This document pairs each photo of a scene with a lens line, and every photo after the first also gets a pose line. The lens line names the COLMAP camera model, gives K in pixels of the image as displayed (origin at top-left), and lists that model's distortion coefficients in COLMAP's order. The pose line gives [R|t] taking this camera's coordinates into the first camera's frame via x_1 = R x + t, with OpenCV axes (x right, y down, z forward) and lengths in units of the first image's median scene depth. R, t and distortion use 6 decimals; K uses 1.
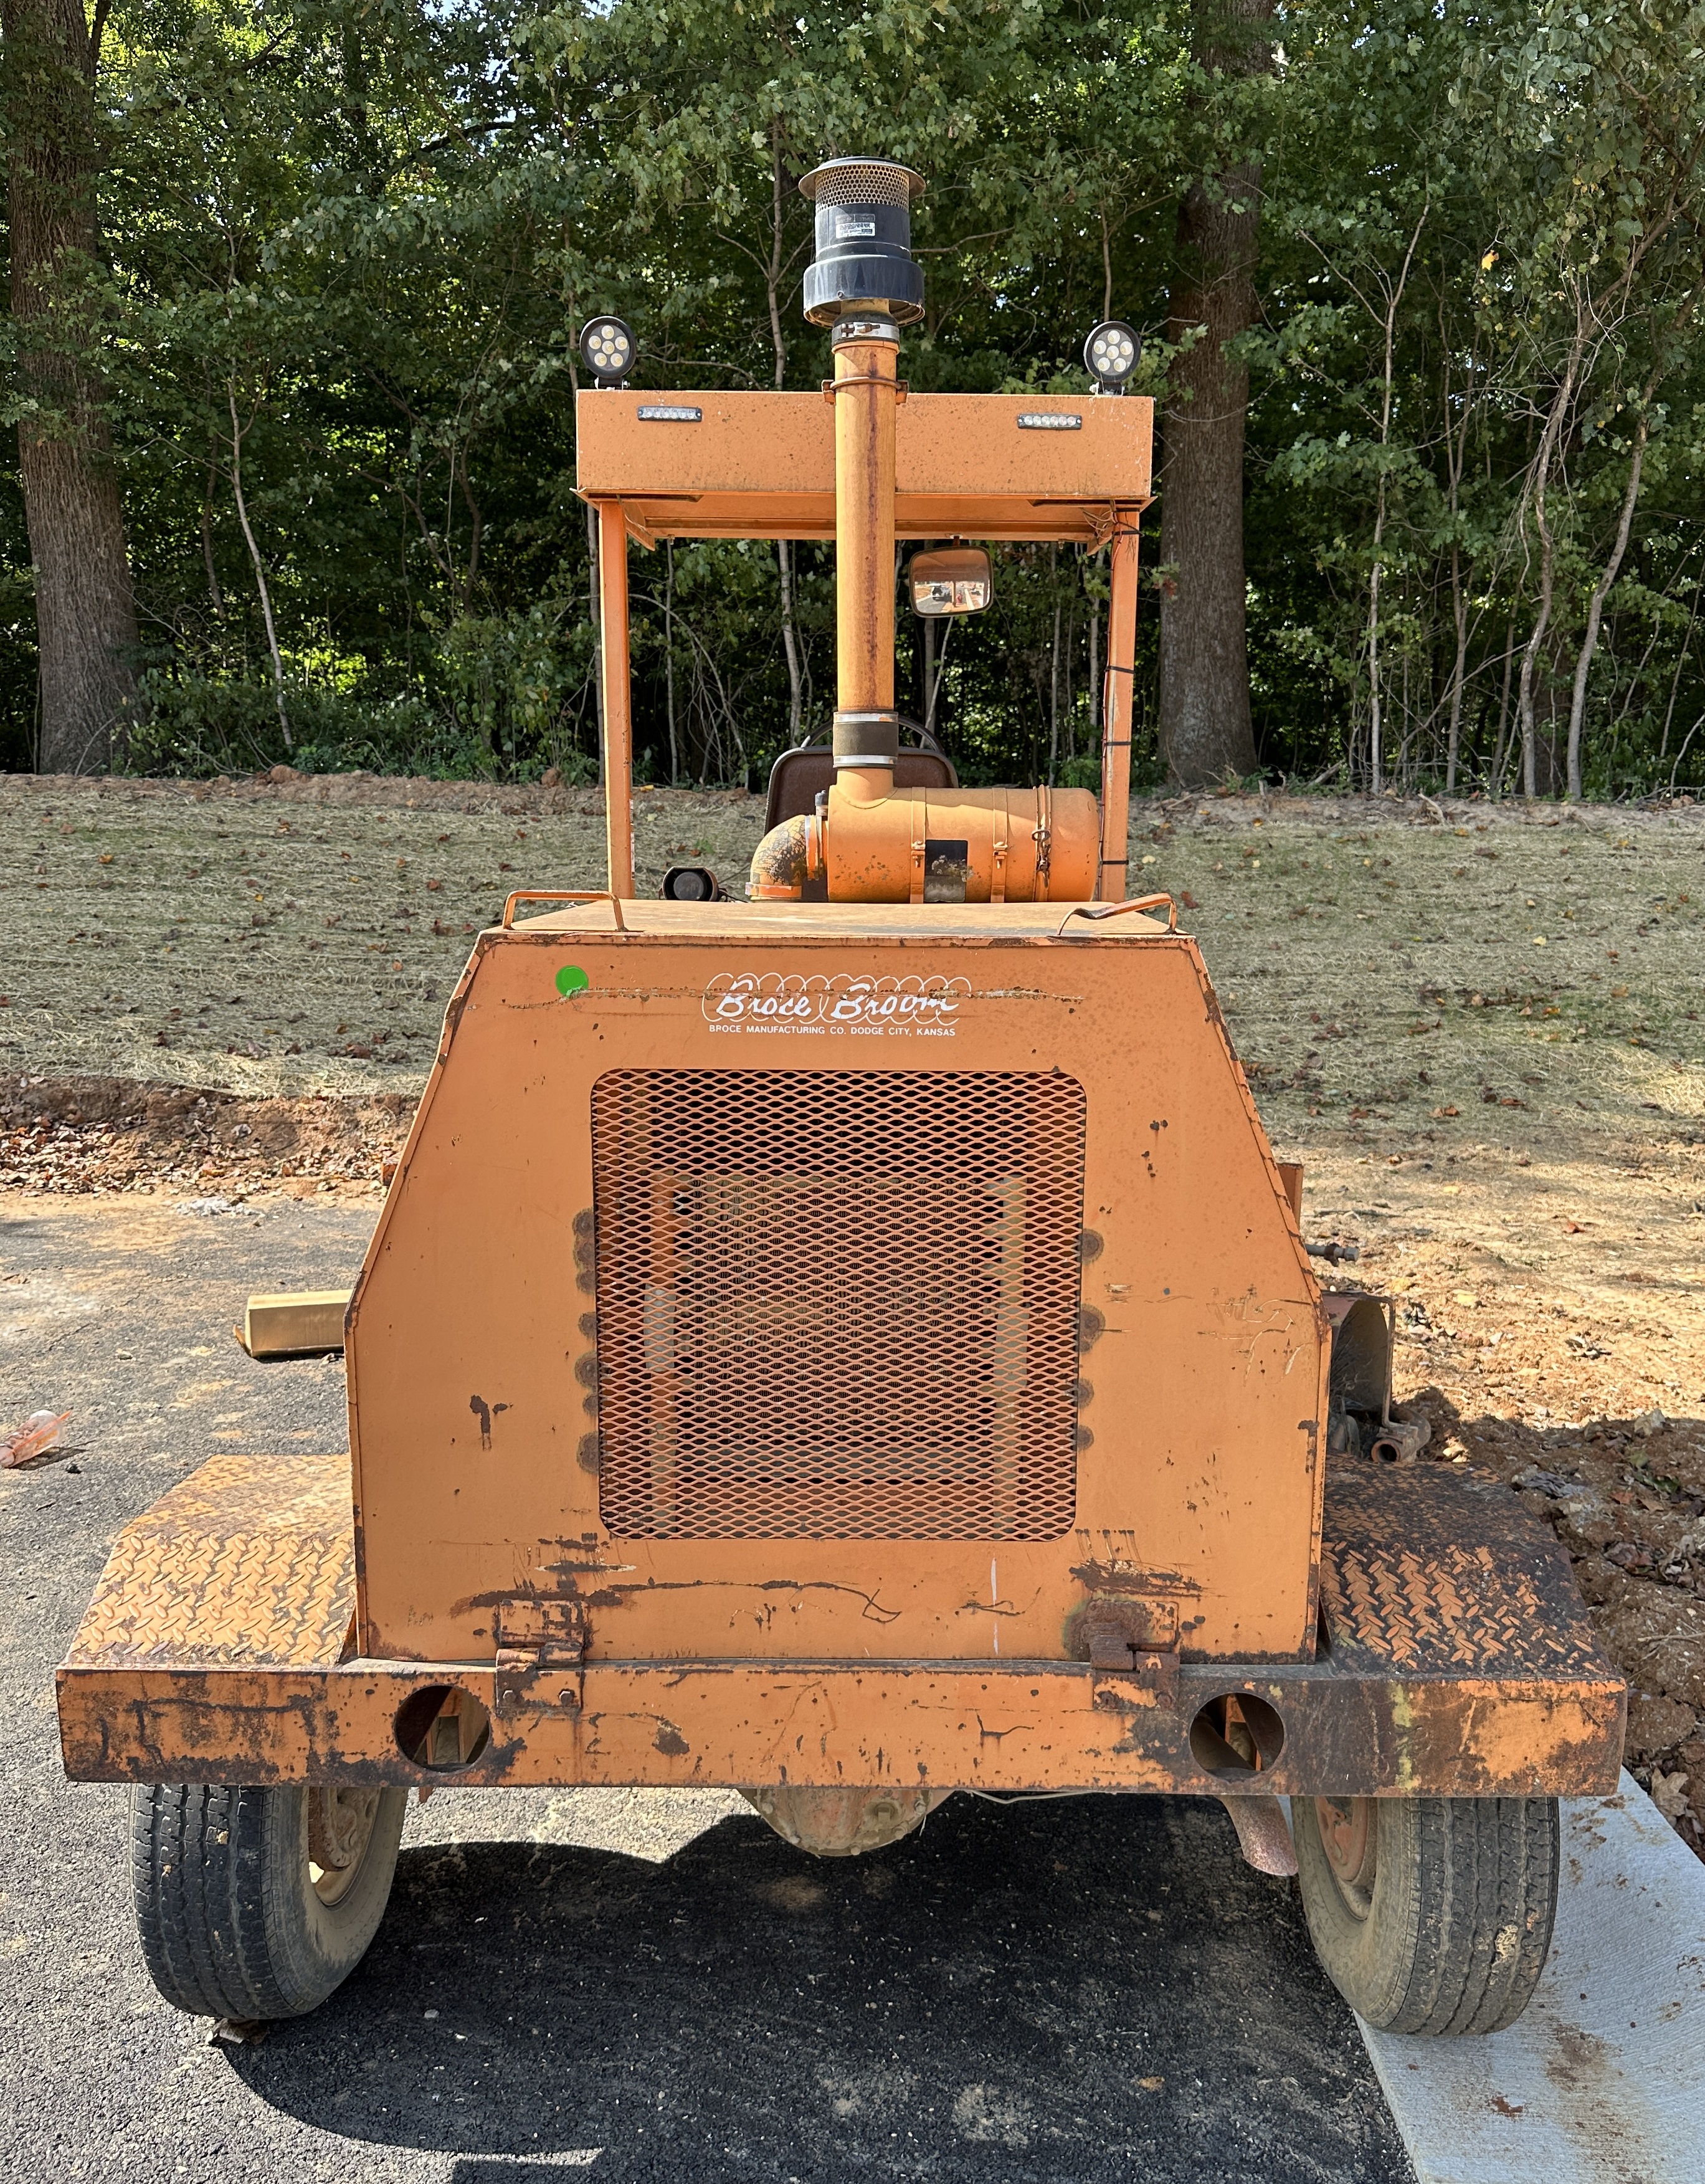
lens RADIAL K [[1785.9, 0, 850.6], [0, 1785.9, 1157.0], [0, 0, 1]] dist [0.026311, 0.004193]
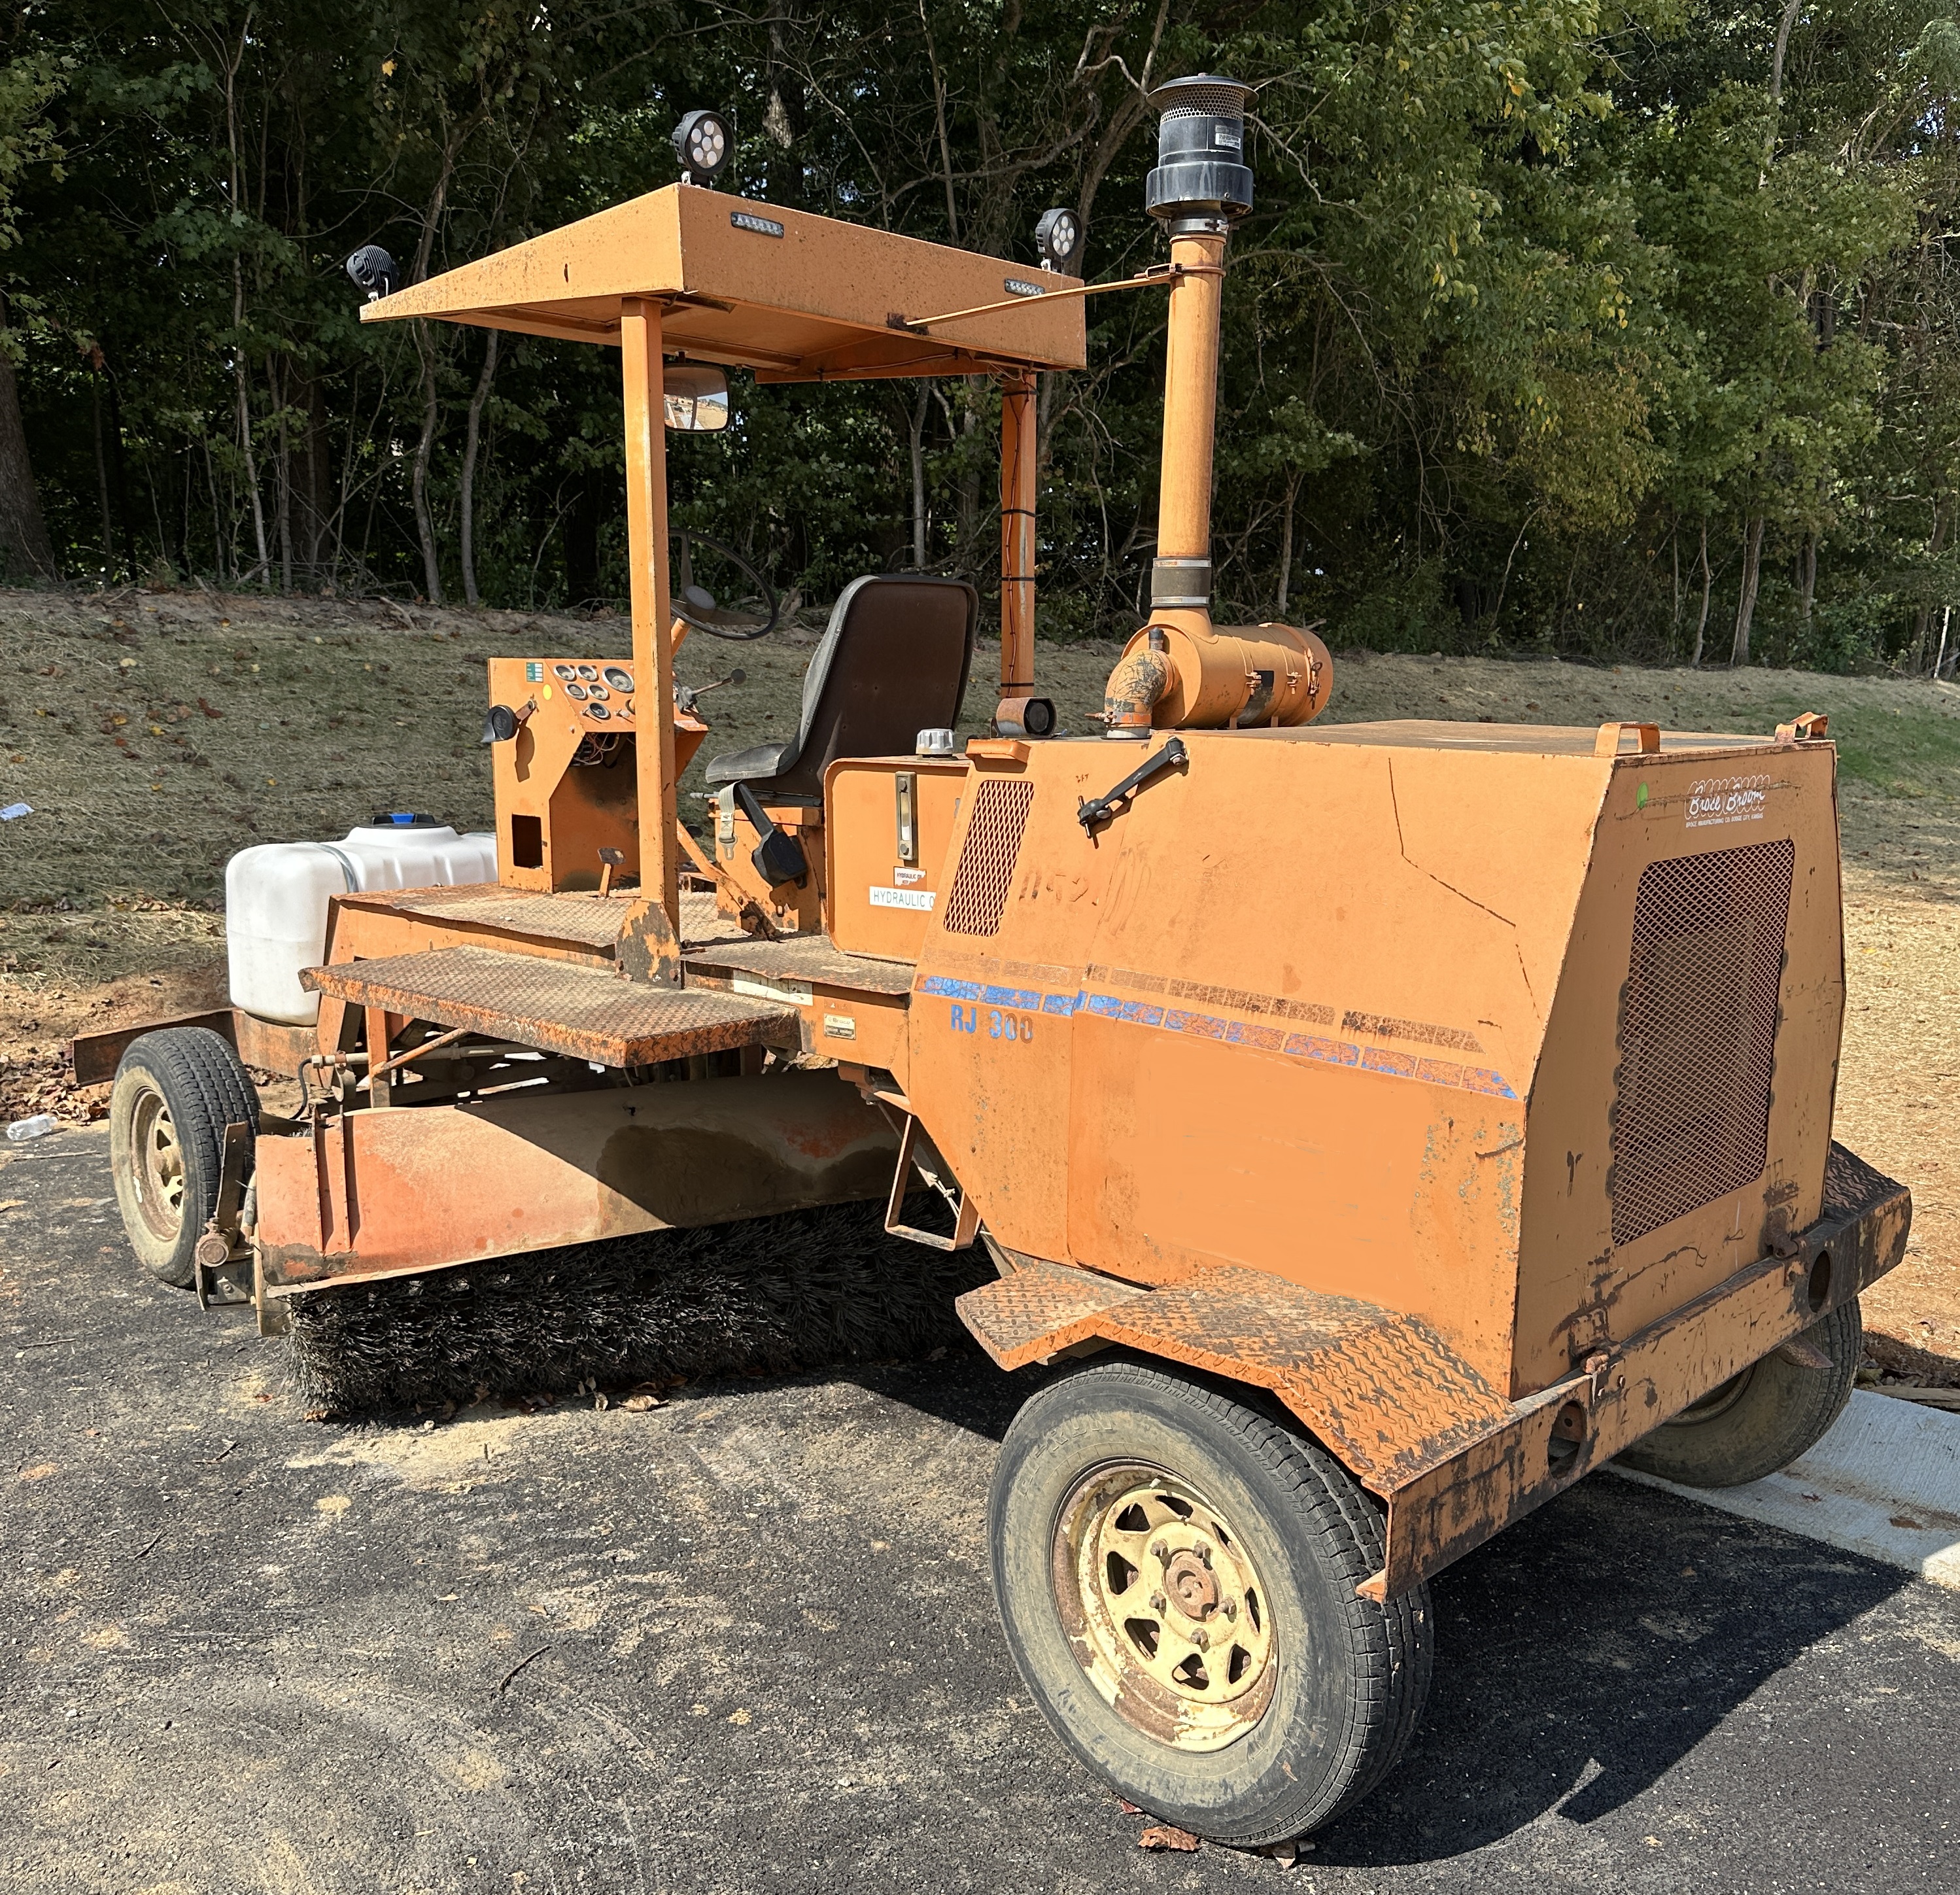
lens RADIAL K [[1882.8, 0, 980.0], [0, 1882.8, 947.5], [0, 0, 1]] dist [0.040021, -0.002350]
pose [[0.674082, -0.112908, 0.729976, -0.932102], [0.120954, 0.991781, 0.041710, -0.067767], [-0.728686, 0.060178, 0.682199, 0.284220]]
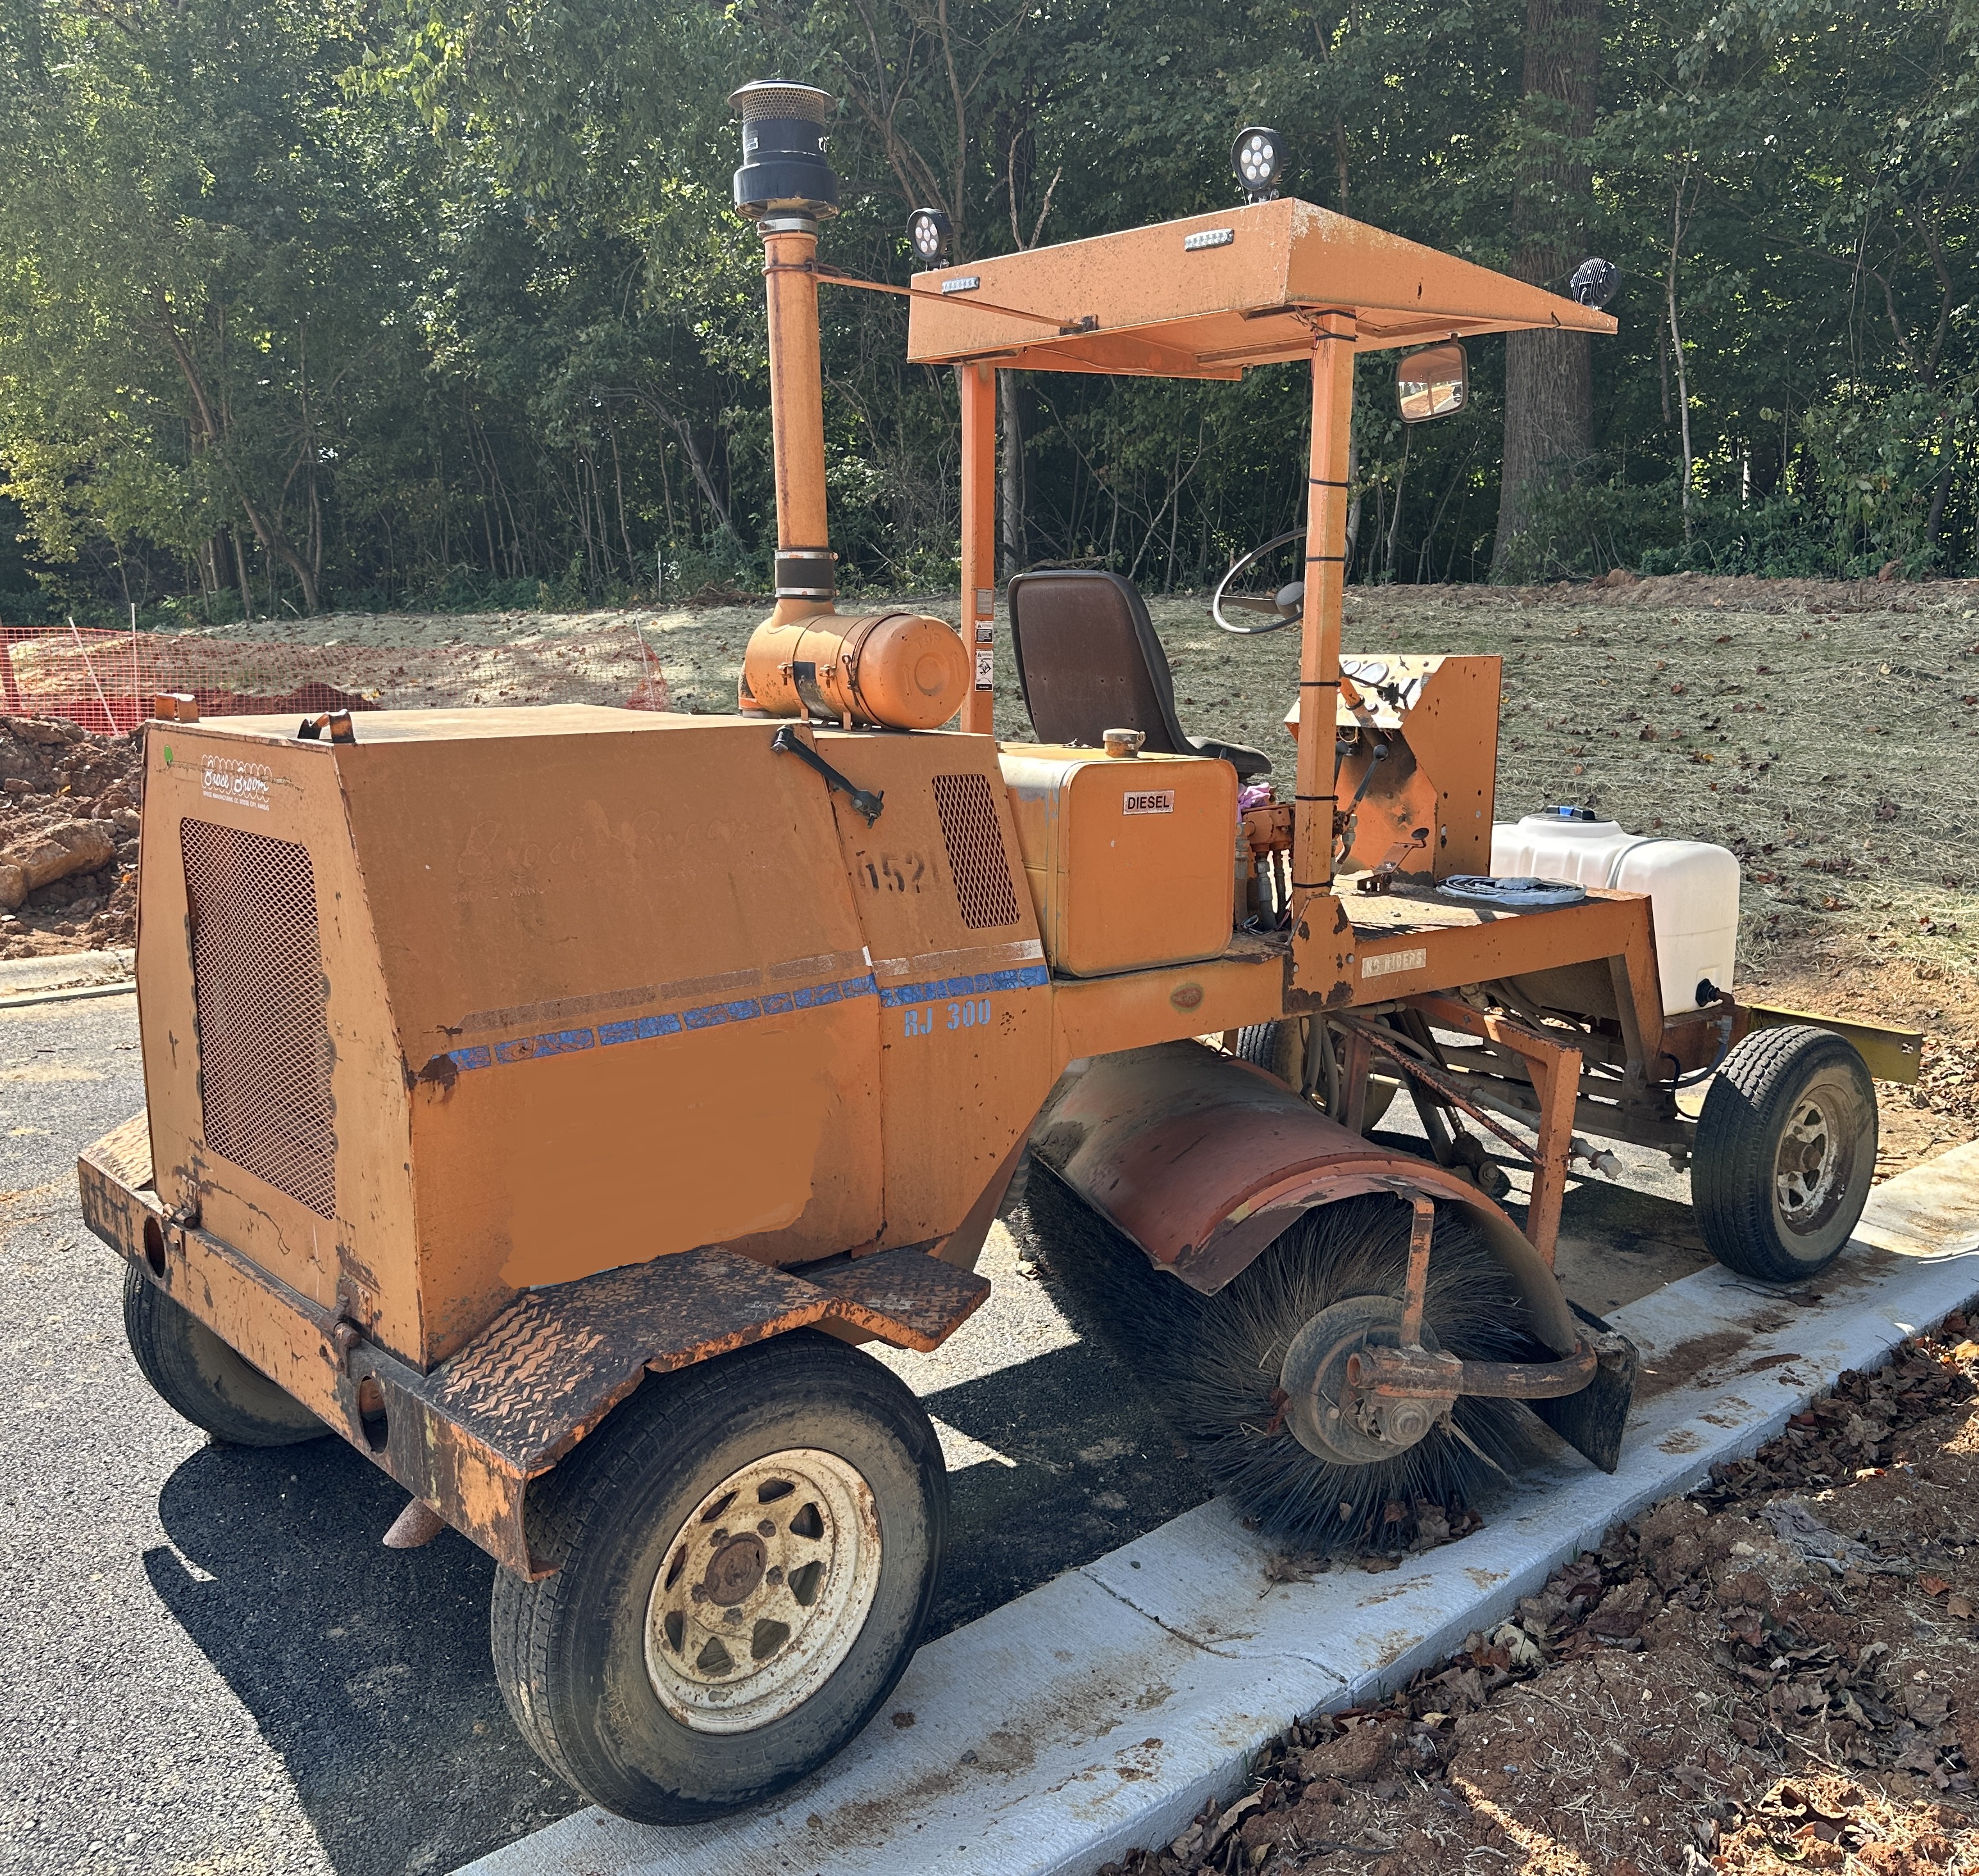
lens RADIAL K [[1750.6, 0, 993.1], [0, 1750.6, 910.1], [0, 0, 1]] dist [0.049538, -0.001845]
pose [[0.696188, 0.114210, -0.708716, 0.881686], [-0.128559, 0.991138, 0.033437, -0.070207], [0.706254, 0.067833, 0.704701, 0.296209]]
